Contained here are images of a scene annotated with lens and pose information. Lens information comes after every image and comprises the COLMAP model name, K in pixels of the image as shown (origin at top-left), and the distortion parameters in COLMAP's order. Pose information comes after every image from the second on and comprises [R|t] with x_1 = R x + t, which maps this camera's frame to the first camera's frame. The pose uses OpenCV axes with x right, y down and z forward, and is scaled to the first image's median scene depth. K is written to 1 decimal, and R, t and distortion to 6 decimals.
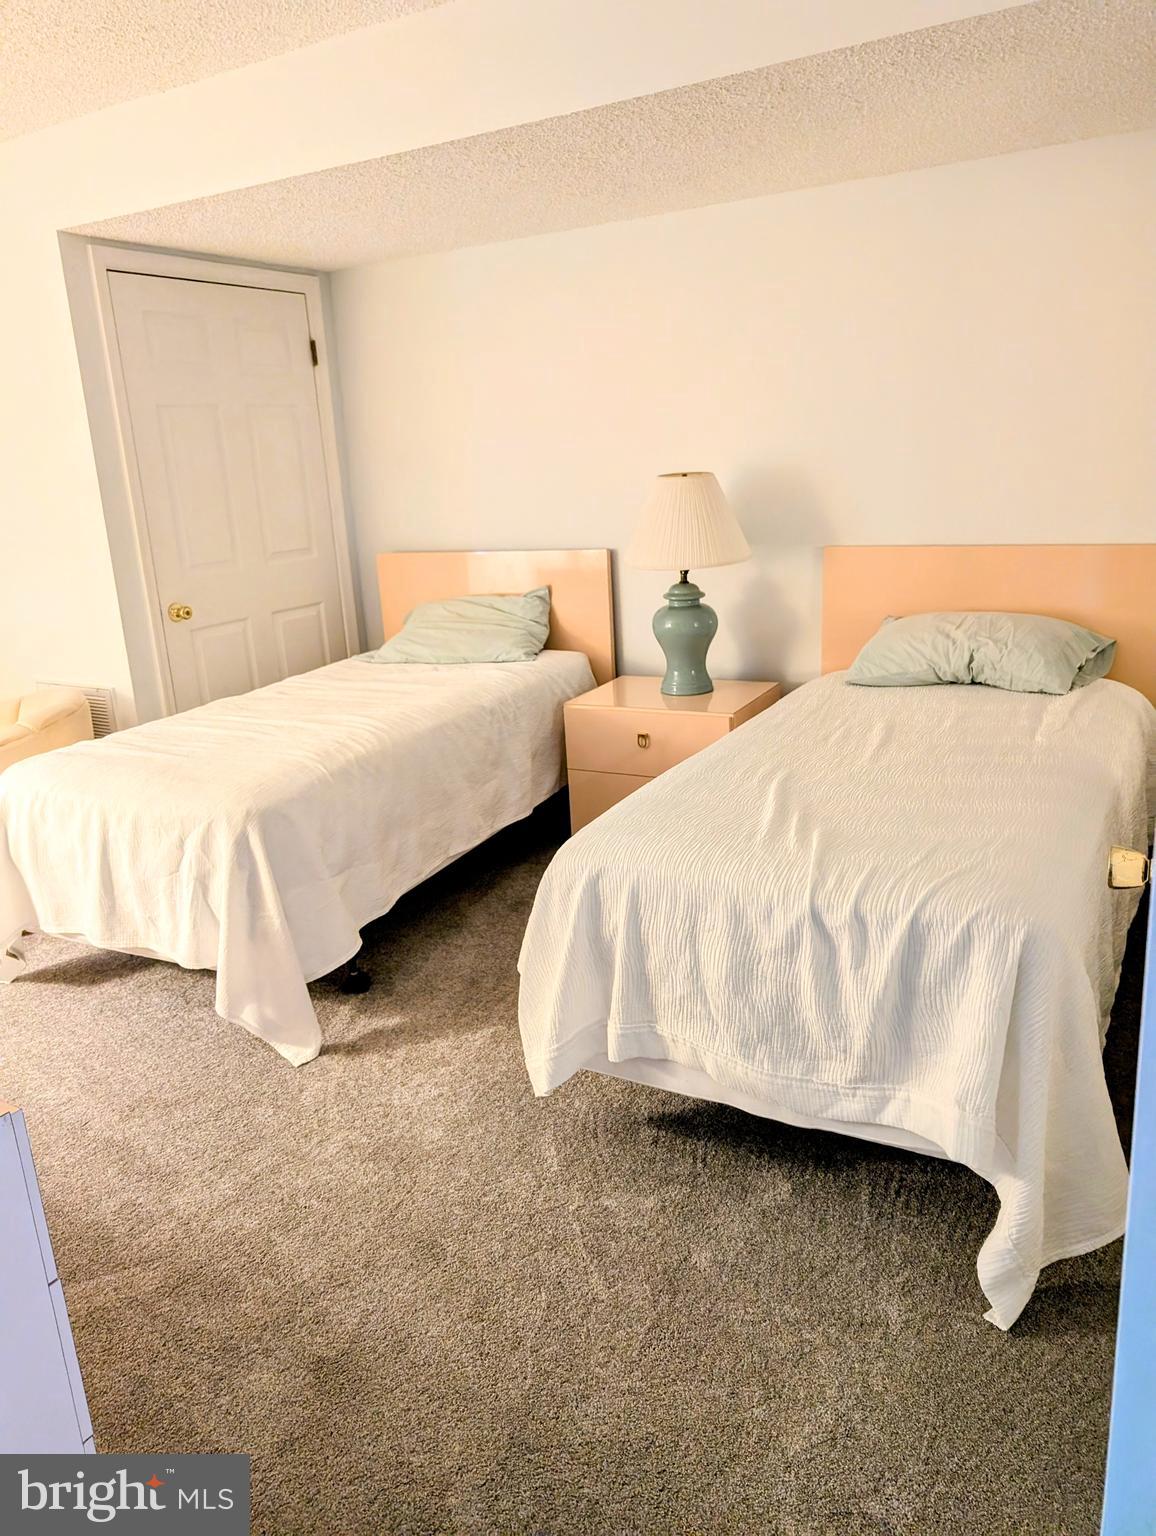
lens RADIAL K [[1121.8, 0, 578.0], [0, 1121.8, 768.0], [0, 0, 1]] dist [0.065928, -0.055757]
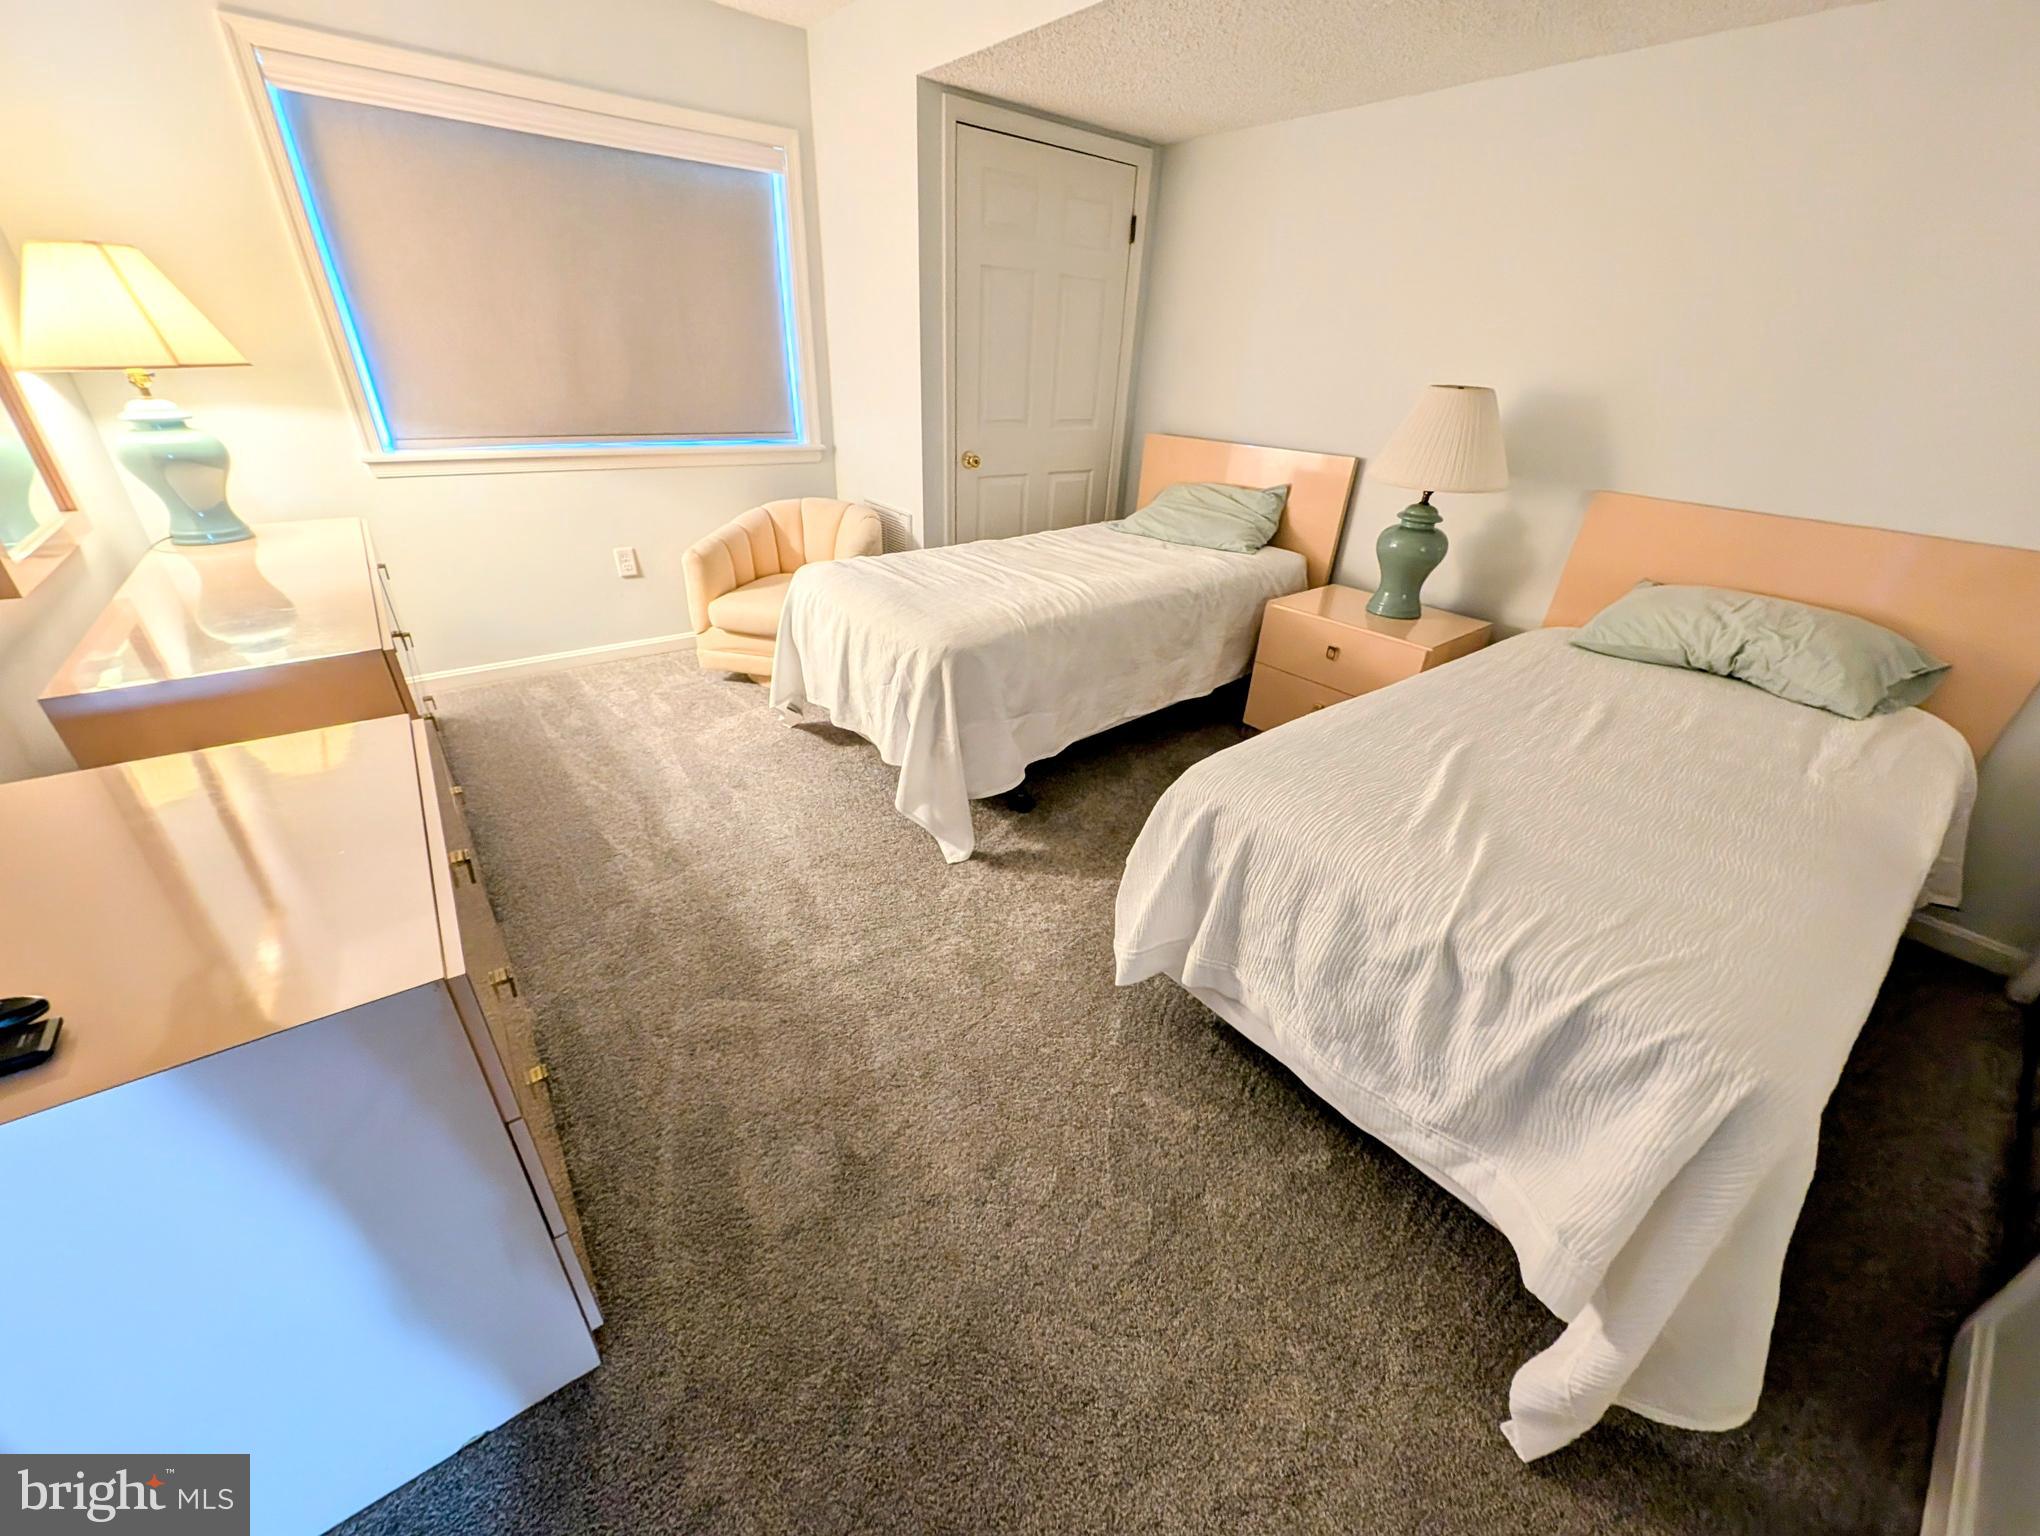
lens RADIAL K [[771.4, 0, 1025.6], [0, 771.4, 771.9], [0, 0, 1]] dist [0.022902, -0.011367]
pose [[0.921982, 0.268314, -0.279209, 0.031714], [-0.201656, 0.948232, 0.245337, -0.047926], [0.330582, -0.169892, 0.928360, 0.259114]]
